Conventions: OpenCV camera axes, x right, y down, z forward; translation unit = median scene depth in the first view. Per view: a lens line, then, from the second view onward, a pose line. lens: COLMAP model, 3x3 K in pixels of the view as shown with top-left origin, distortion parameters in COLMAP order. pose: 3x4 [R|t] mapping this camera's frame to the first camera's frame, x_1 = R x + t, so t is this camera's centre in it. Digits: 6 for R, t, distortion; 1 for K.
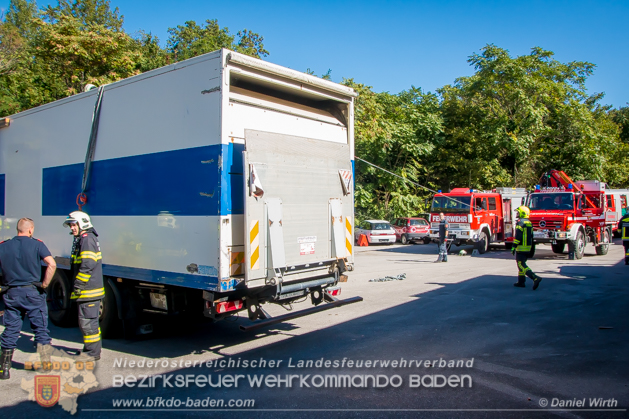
lens RADIAL K [[534.1, 0, 316.8], [0, 534.1, 206.0], [0, 0, 1]] dist [-0.099328, 0.043379]
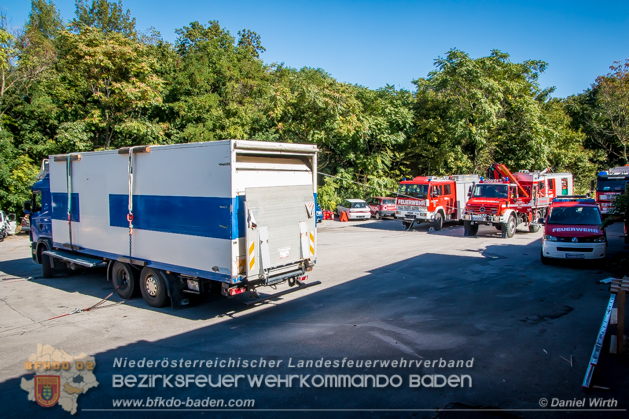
lens RADIAL K [[489.2, 0, 313.7], [0, 489.2, 231.2], [0, 0, 1]] dist [-0.112404, 0.059156]
pose [[0.999991, -0.000698, 0.004119, 0.019765], [0.000189, 0.992507, 0.122189, -0.052694], [-0.004173, -0.122187, 0.992498, -0.144372]]
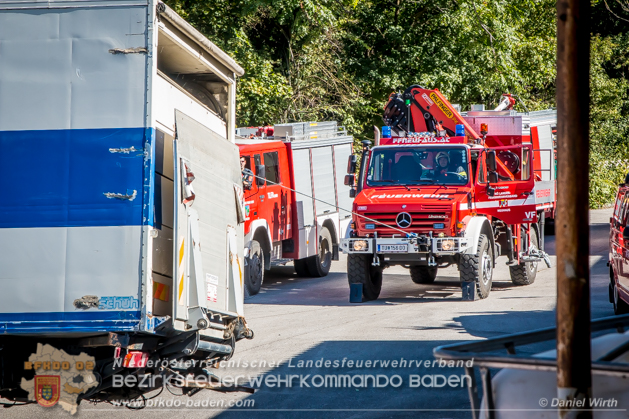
lens RADIAL K [[1900.5, 0, 318.8], [0, 1900.5, 214.2], [0, 0, 1]] dist [0.450325, 0.000000]
pose [[0.911093, -0.034861, 0.410723, -0.259465], [0.014820, 0.998543, 0.051879, -0.049836], [-0.411933, -0.041179, 0.910283, -0.369786]]
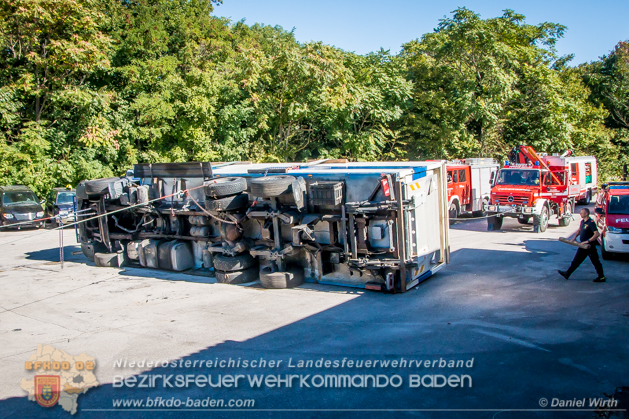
lens RADIAL K [[621.8, 0, 290.3], [0, 621.8, 211.7], [0, 0, 1]] dist [-0.093968, 0.000000]
pose [[0.997297, -0.001258, 0.073466, -0.100986], [-0.005606, 0.995635, 0.093160, -0.050768], [-0.073263, -0.093320, 0.992937, -0.193762]]
